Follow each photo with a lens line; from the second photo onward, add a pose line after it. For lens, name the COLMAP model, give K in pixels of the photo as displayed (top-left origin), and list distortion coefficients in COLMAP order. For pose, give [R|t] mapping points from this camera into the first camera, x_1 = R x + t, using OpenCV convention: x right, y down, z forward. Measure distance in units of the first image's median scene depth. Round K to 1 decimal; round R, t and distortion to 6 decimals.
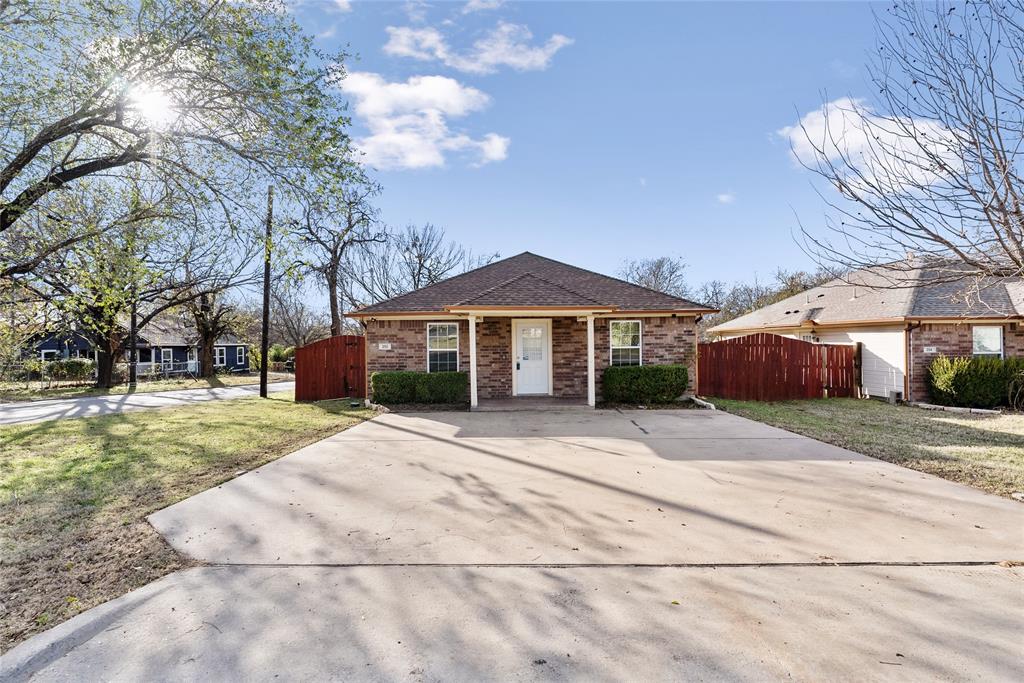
lens RADIAL K [[468.5, 0, 513.0], [0, 468.5, 322.4], [0, 0, 1]] dist [-0.000398, 0.001038]
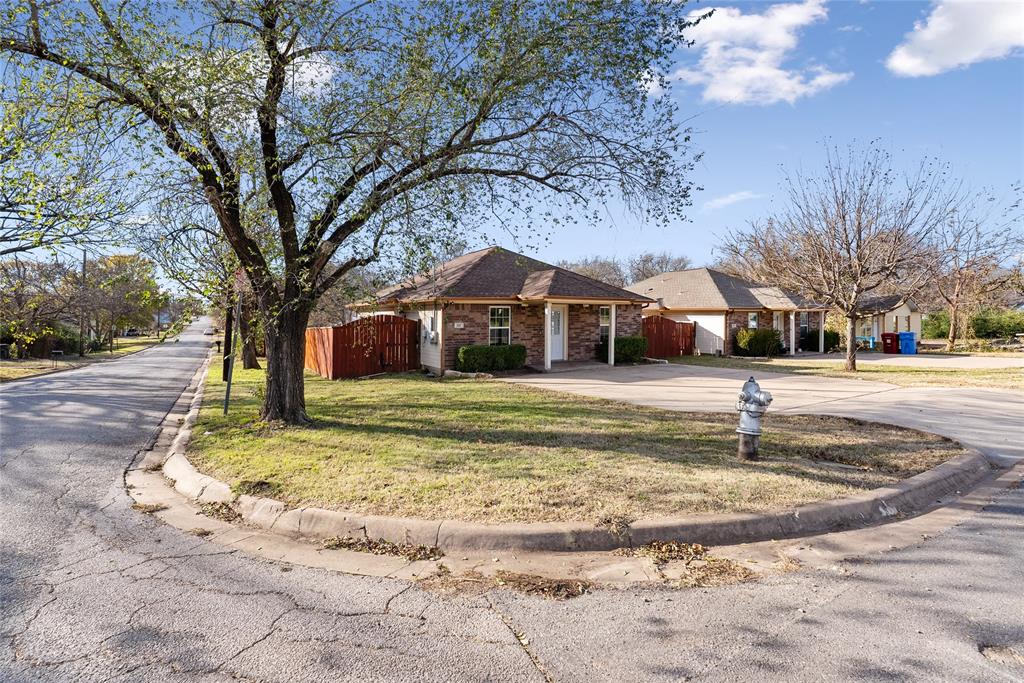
lens RADIAL K [[468.5, 0, 513.0], [0, 468.5, 322.4], [0, 0, 1]] dist [-0.000398, 0.001038]
pose [[0.852356, -0.001724, 0.522959, -0.777548], [-0.023421, 0.998865, 0.041466, -0.008829], [-0.522437, -0.047592, 0.851348, -0.087052]]
